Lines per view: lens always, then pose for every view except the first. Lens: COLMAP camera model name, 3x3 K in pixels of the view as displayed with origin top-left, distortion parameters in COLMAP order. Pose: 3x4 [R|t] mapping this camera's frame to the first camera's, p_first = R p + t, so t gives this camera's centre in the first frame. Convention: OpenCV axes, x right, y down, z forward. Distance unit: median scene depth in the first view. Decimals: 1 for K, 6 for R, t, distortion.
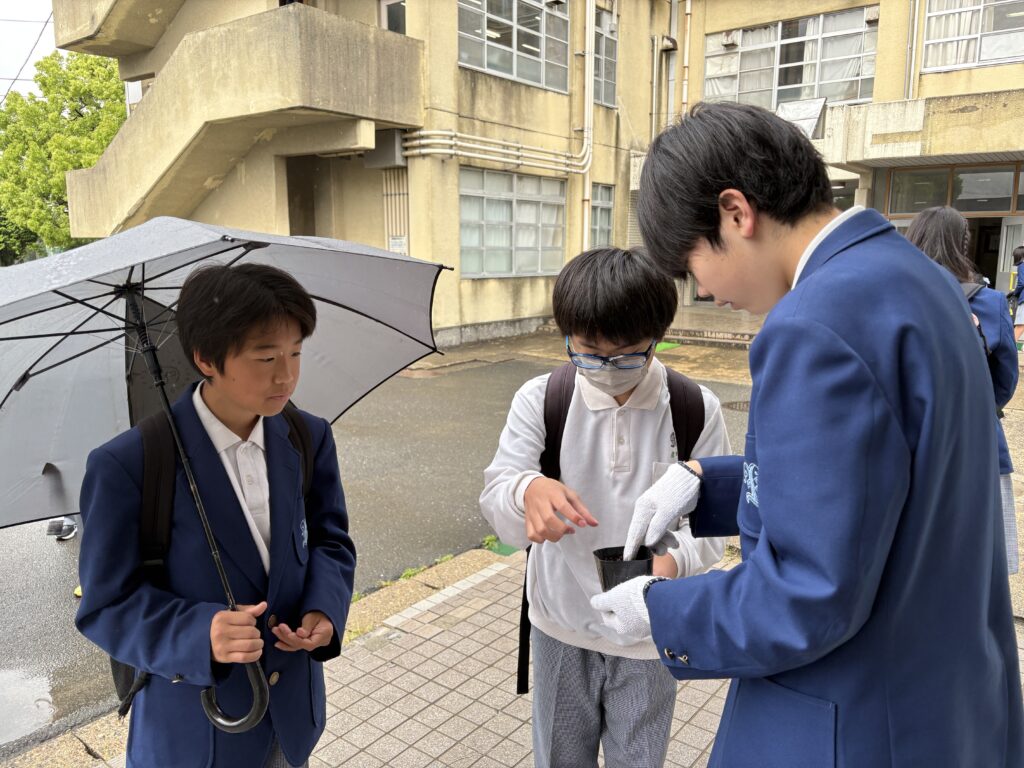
lens RADIAL K [[781.4, 0, 511.7], [0, 781.4, 374.3], [0, 0, 1]] dist [0.051669, -0.064388]
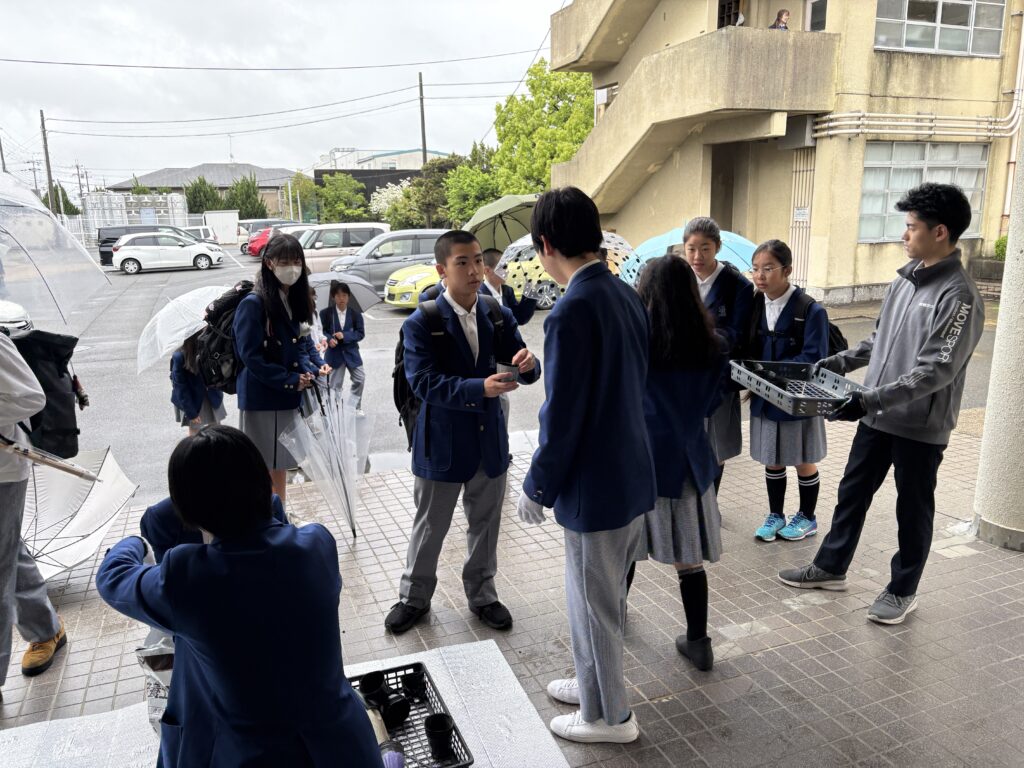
lens RADIAL K [[781.4, 0, 503.6], [0, 781.4, 387.6], [0, 0, 1]] dist [0.051669, -0.064388]
pose [[0.857813, 0.091015, -0.505839, 0.087174], [-0.057709, 0.995028, 0.081171, 0.020278], [0.510712, -0.040438, 0.858800, -0.232785]]
